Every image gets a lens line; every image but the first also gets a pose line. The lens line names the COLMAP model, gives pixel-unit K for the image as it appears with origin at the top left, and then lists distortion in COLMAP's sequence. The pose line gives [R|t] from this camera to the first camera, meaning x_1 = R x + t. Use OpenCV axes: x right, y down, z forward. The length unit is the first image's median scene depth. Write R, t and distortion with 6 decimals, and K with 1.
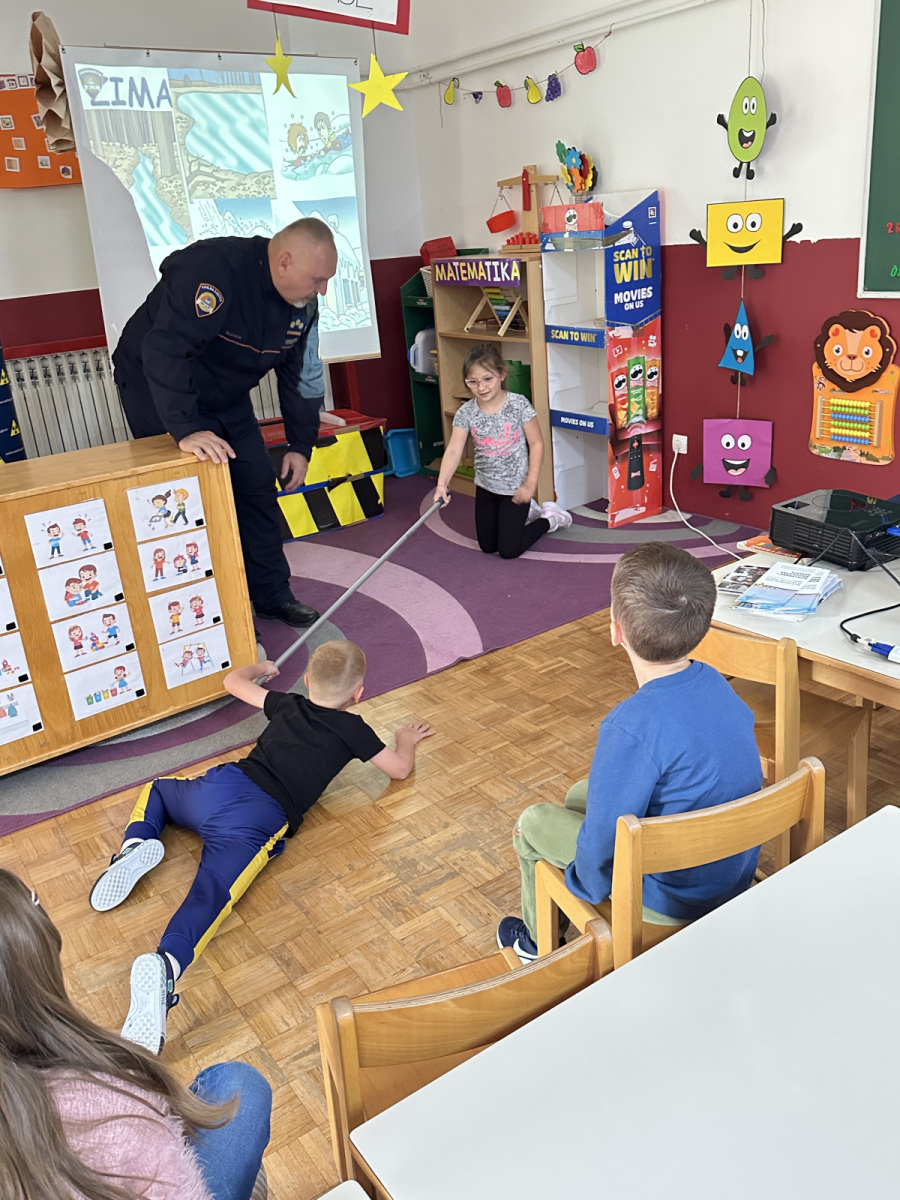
lens RADIAL K [[986.5, 0, 445.1], [0, 986.5, 603.4], [0, 0, 1]] dist [0.160250, -0.316186]
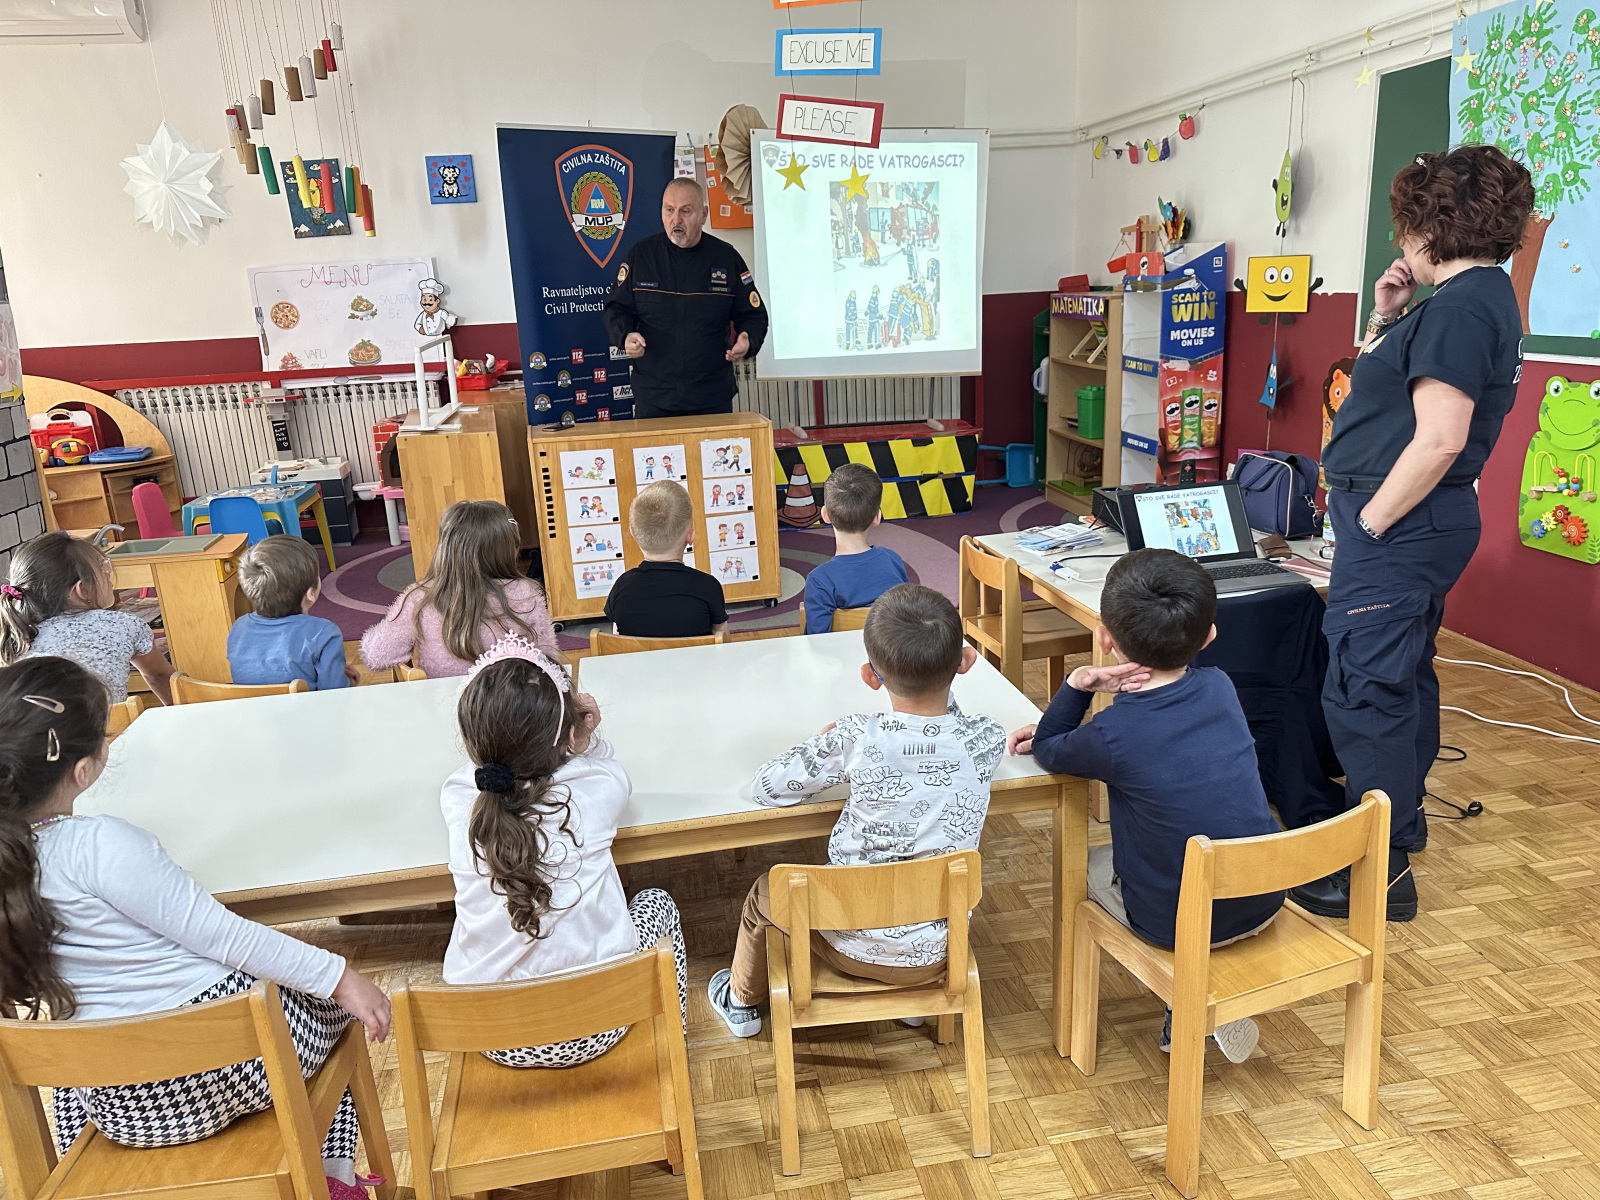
lens RADIAL K [[1112.6, 0, 800.0], [0, 1112.6, 600.0], [0, 0, 1]] dist [0.162383, -0.331840]
pose [[0.908906, 0.149558, -0.389259, 0.332503], [-0.171177, 0.985011, -0.021239, 0.086162], [0.380248, 0.085936, 0.920883, -0.301751]]
